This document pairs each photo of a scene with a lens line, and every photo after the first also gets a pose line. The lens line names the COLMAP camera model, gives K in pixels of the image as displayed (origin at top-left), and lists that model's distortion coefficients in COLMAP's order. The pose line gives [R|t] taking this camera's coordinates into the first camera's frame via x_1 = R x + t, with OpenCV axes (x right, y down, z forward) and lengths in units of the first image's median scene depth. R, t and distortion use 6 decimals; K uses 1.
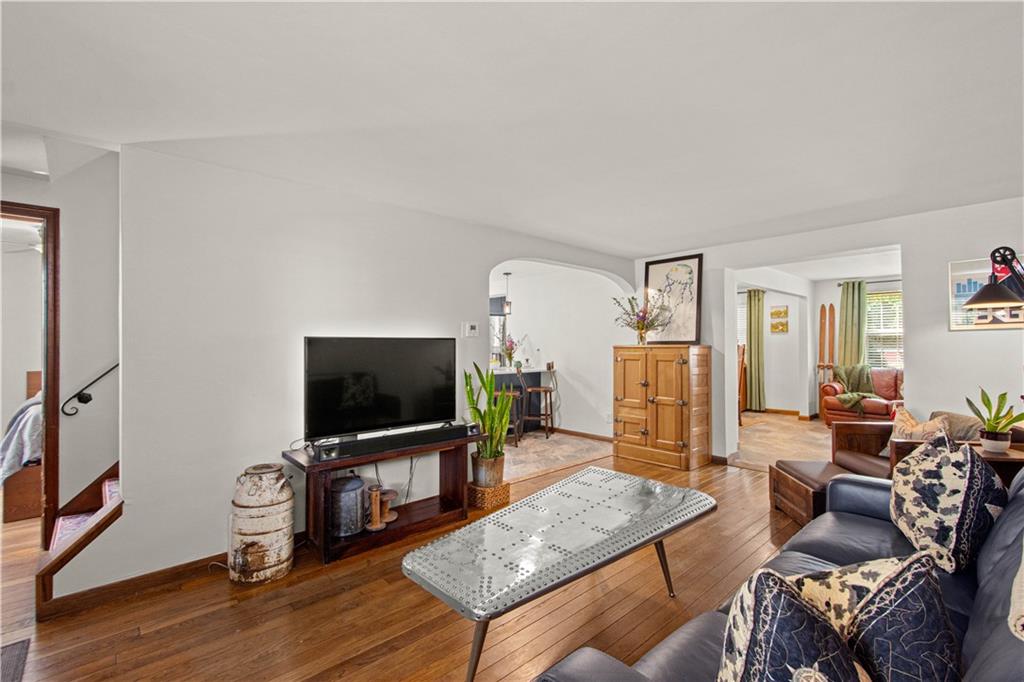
lens RADIAL K [[452.8, 0, 502.1], [0, 452.8, 340.0], [0, 0, 1]] dist [-0.000846, -0.000163]
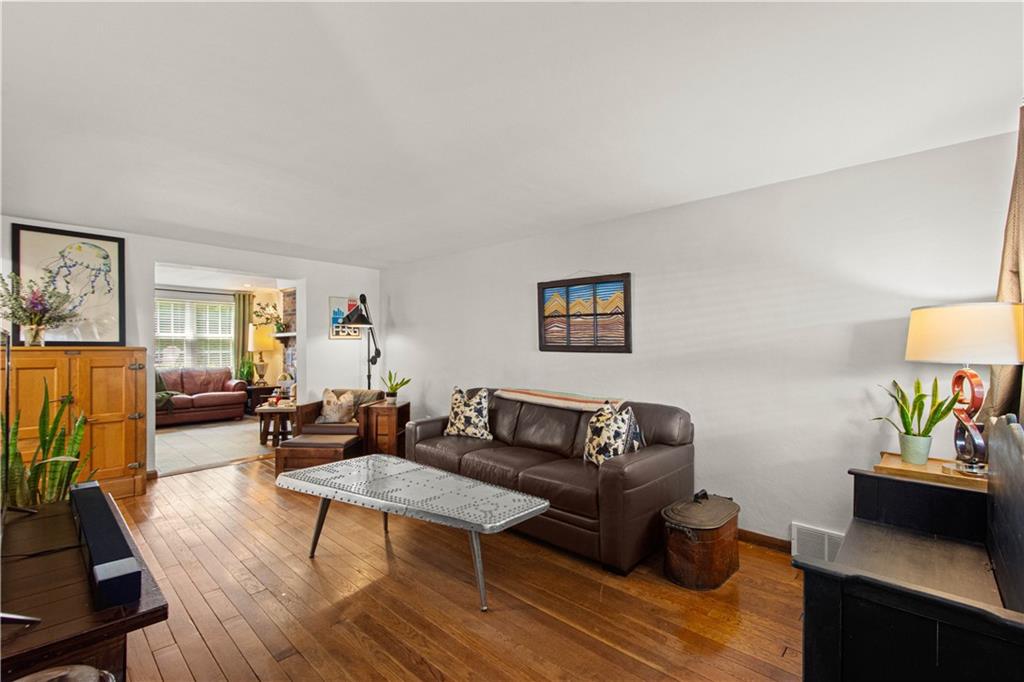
lens RADIAL K [[448.7, 0, 512.2], [0, 448.7, 351.1], [0, 0, 1]] dist [0.016429, -0.006339]
pose [[-0.091351, -0.004326, 0.995809, -0.475660], [-0.014719, 0.999887, 0.002994, 0.005612], [-0.995710, -0.014384, -0.091404, 0.359509]]
